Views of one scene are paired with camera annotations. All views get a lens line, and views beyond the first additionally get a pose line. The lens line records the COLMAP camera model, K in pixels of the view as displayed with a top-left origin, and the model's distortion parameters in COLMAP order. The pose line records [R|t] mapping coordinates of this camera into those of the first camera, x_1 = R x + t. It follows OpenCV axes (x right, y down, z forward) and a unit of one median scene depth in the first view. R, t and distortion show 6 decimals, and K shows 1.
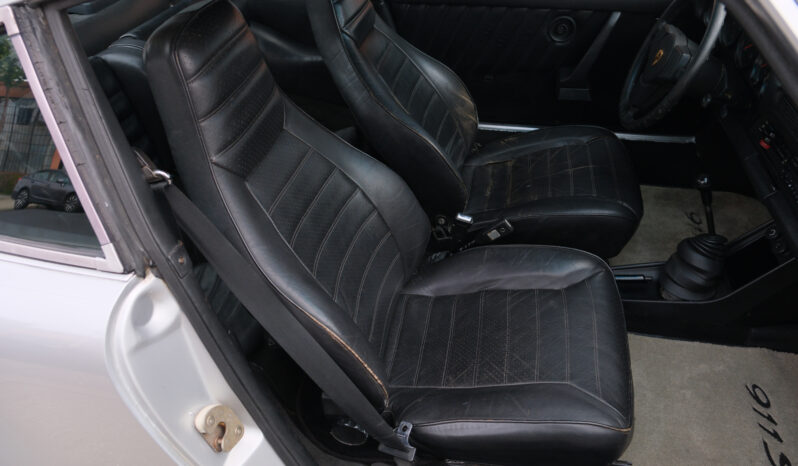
lens RADIAL K [[550.1, 0, 399.0], [0, 550.1, 233.0], [0, 0, 1]] dist [-0.025828, 0.002595]
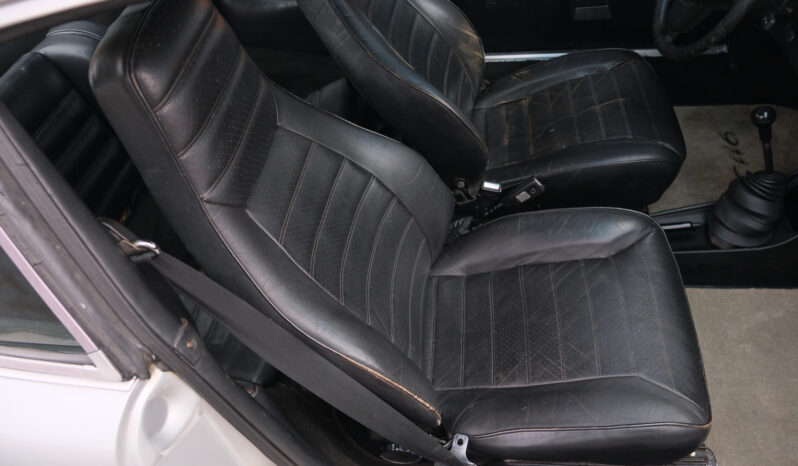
lens RADIAL K [[550.1, 0, 399.0], [0, 550.1, 233.0], [0, 0, 1]] dist [-0.025828, 0.002595]
pose [[0.992655, -0.120802, 0.006495, -0.046697], [0.118185, 0.979815, 0.161229, -0.123436], [-0.025841, -0.159278, 0.986896, 0.134034]]
